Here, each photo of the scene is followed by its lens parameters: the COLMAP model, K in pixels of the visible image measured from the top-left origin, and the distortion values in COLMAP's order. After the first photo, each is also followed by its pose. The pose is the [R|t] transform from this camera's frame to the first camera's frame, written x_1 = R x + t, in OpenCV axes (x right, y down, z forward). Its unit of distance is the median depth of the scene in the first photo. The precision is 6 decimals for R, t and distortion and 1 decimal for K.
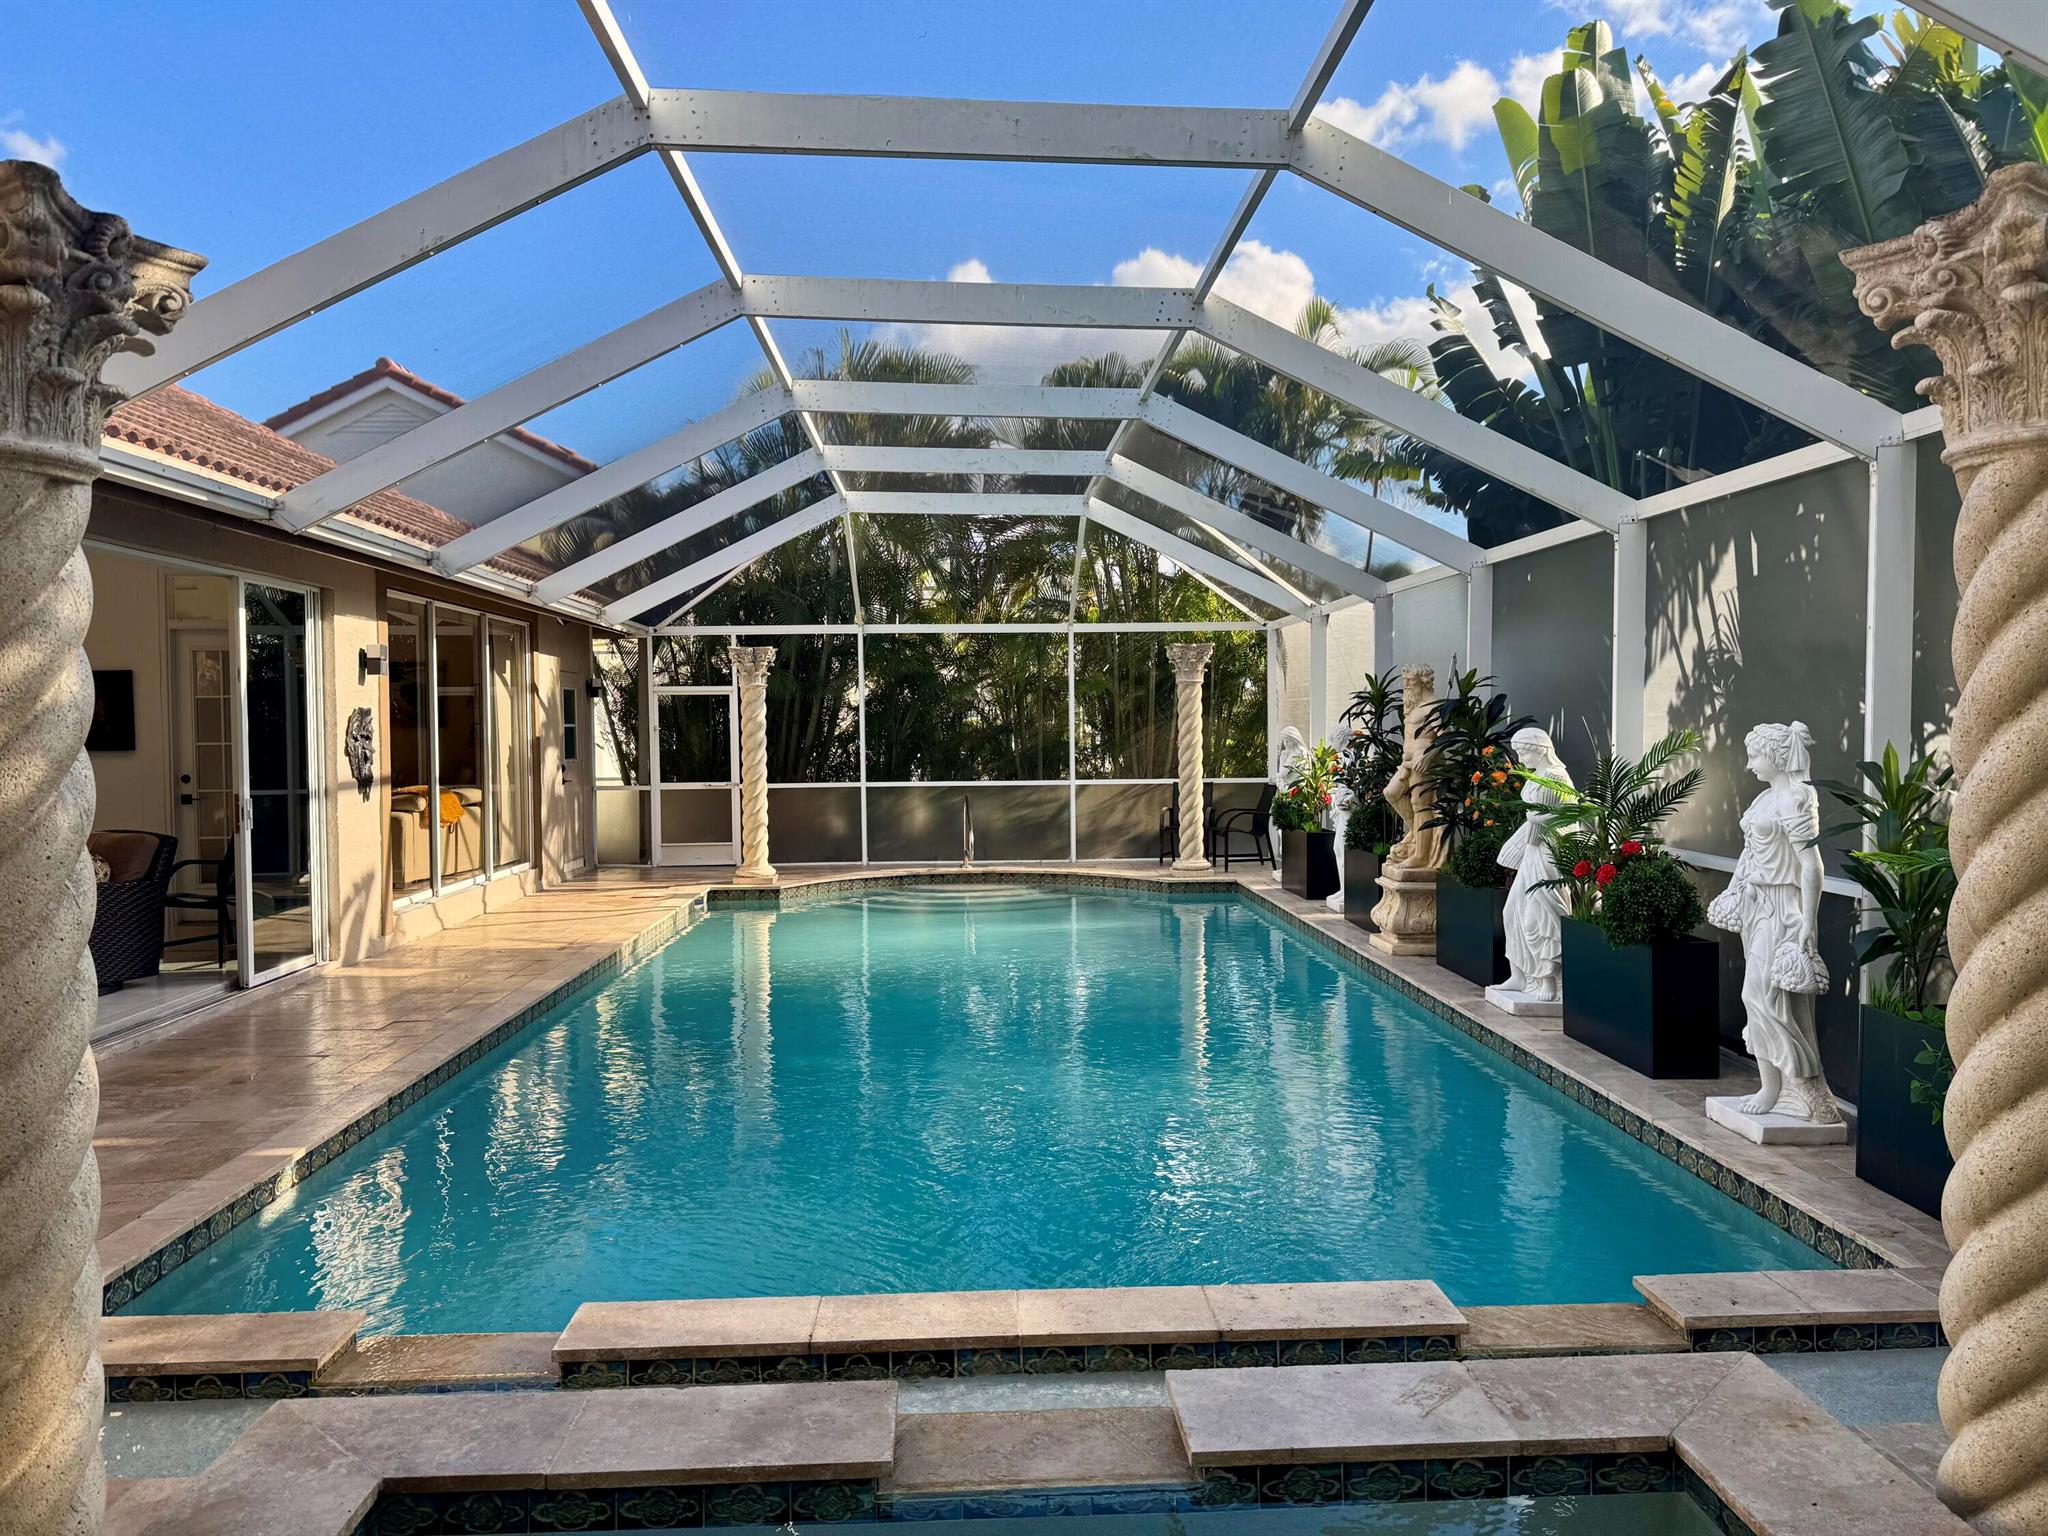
lens RADIAL K [[1427.9, 0, 1020.1], [0, 1427.9, 766.0], [0, 0, 1]] dist [0.129621, -0.216881]
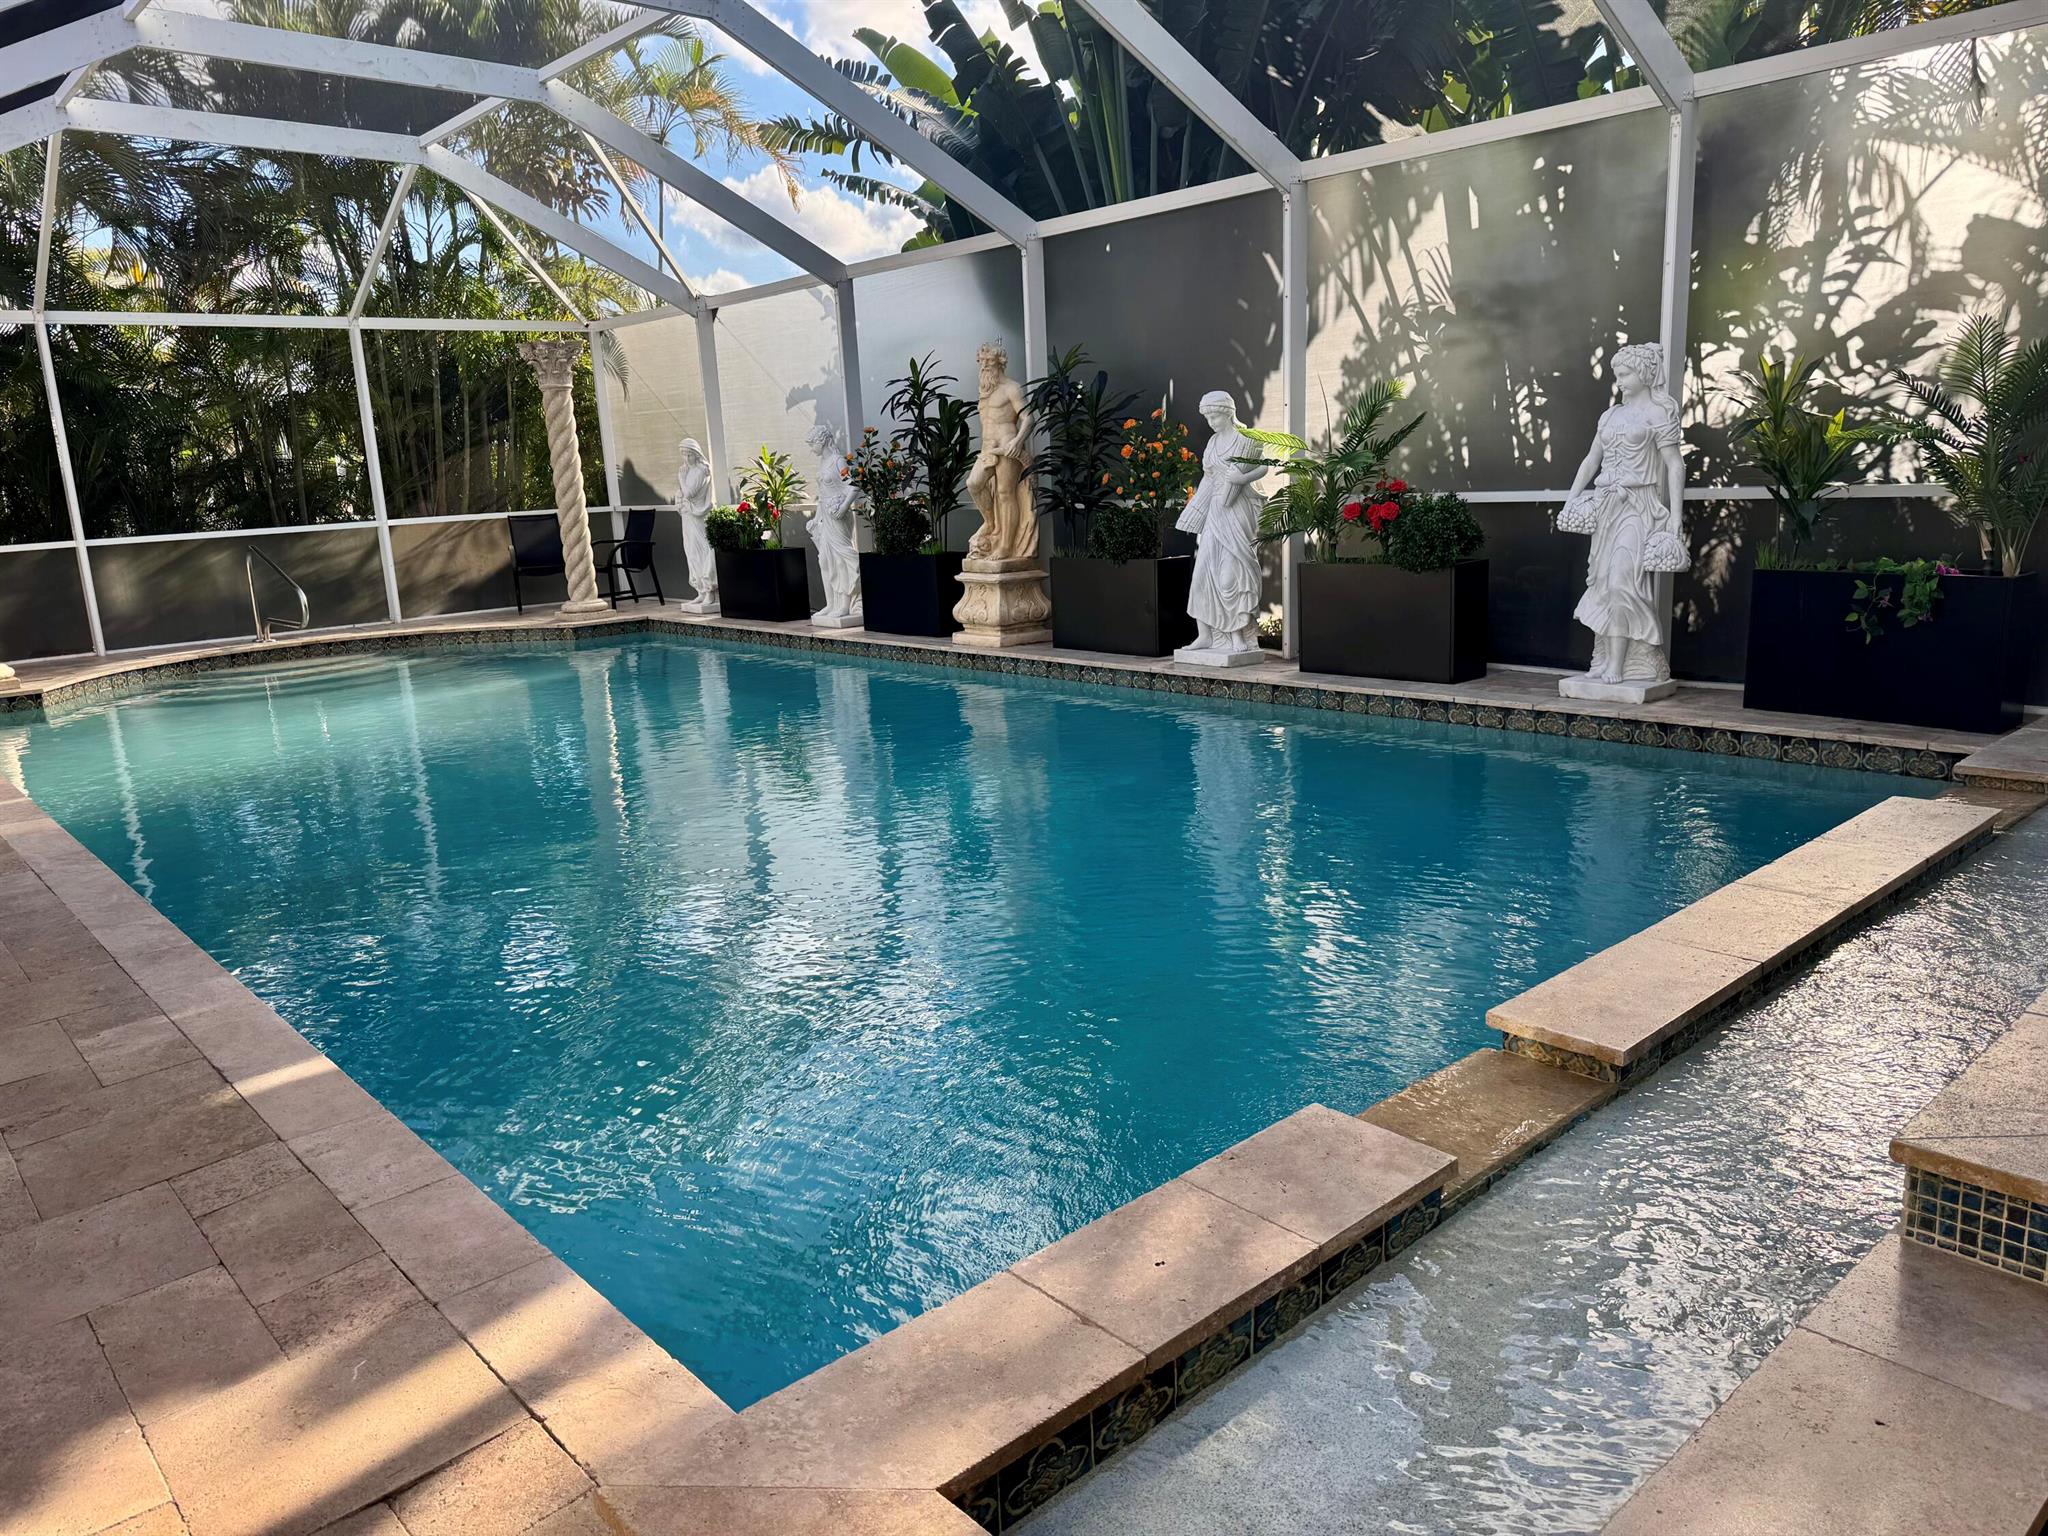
lens RADIAL K [[1436.0, 0, 1013.5], [0, 1436.0, 774.9], [0, 0, 1]] dist [0.123299, -0.194142]
pose [[0.773328, -0.165708, 0.611967, -0.275511], [0.063557, 0.980639, 0.185222, 0.026269], [-0.630812, -0.104343, 0.768888, 0.169301]]
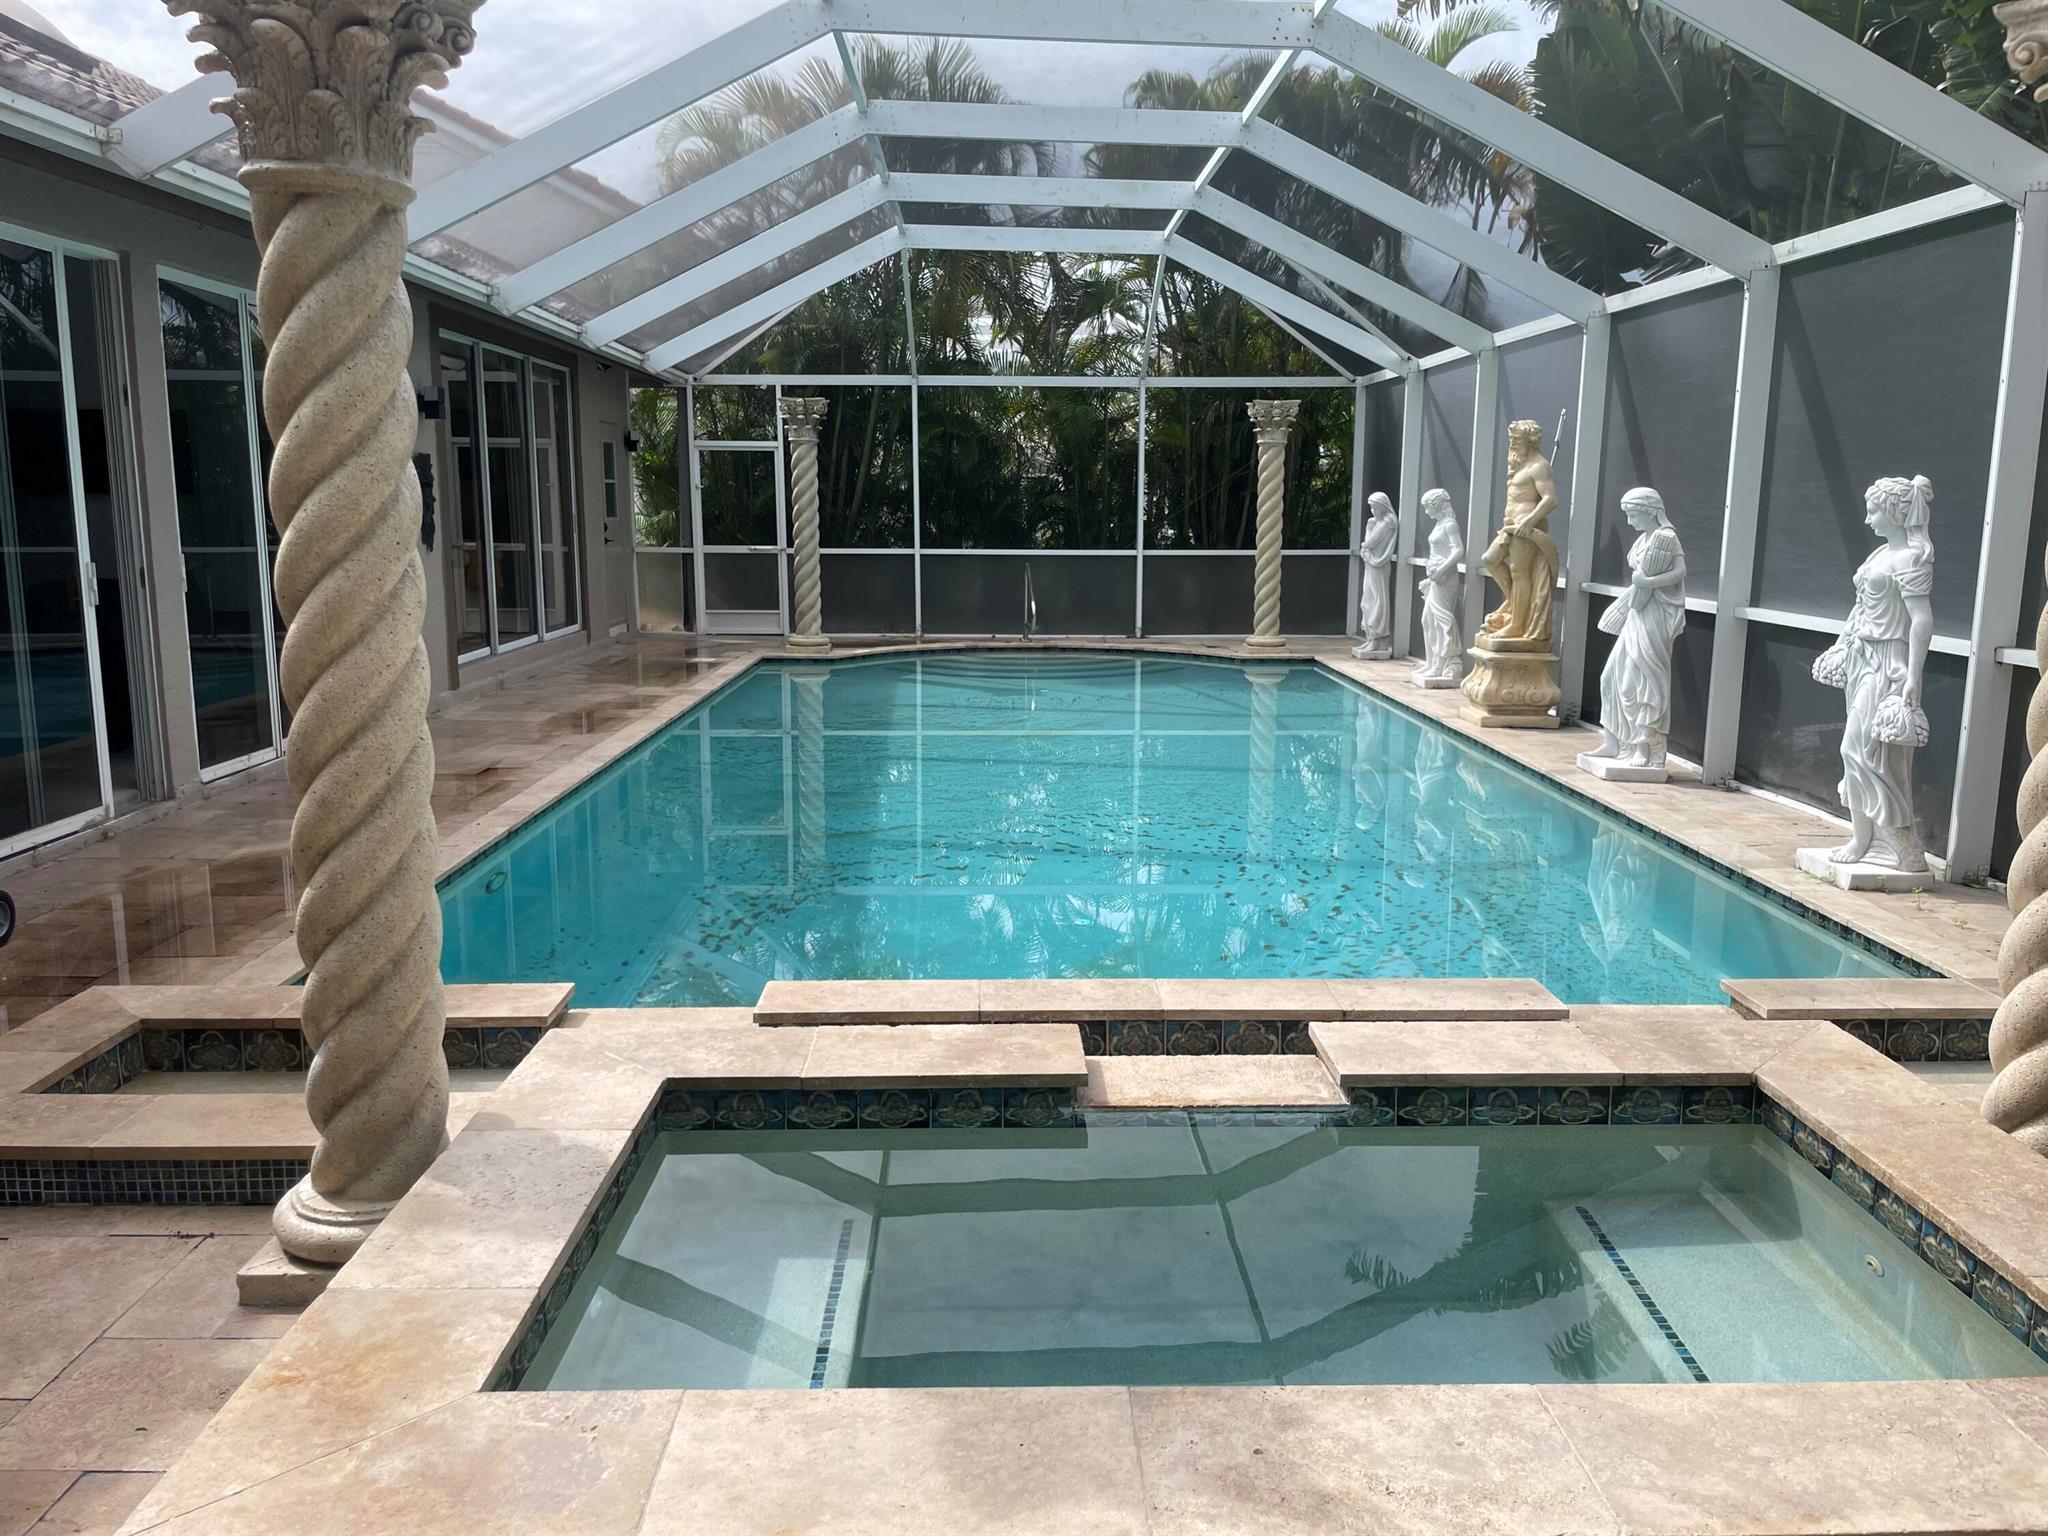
lens RADIAL K [[1568.6, 0, 1029.3], [0, 1568.6, 763.0], [0, 0, 1]] dist [0.091021, -0.137710]
pose [[0.999778, 0.016654, -0.012870, -0.025599], [-0.014729, 0.990409, 0.137380, 0.010119], [0.015034, -0.137160, 0.990435, -0.050341]]
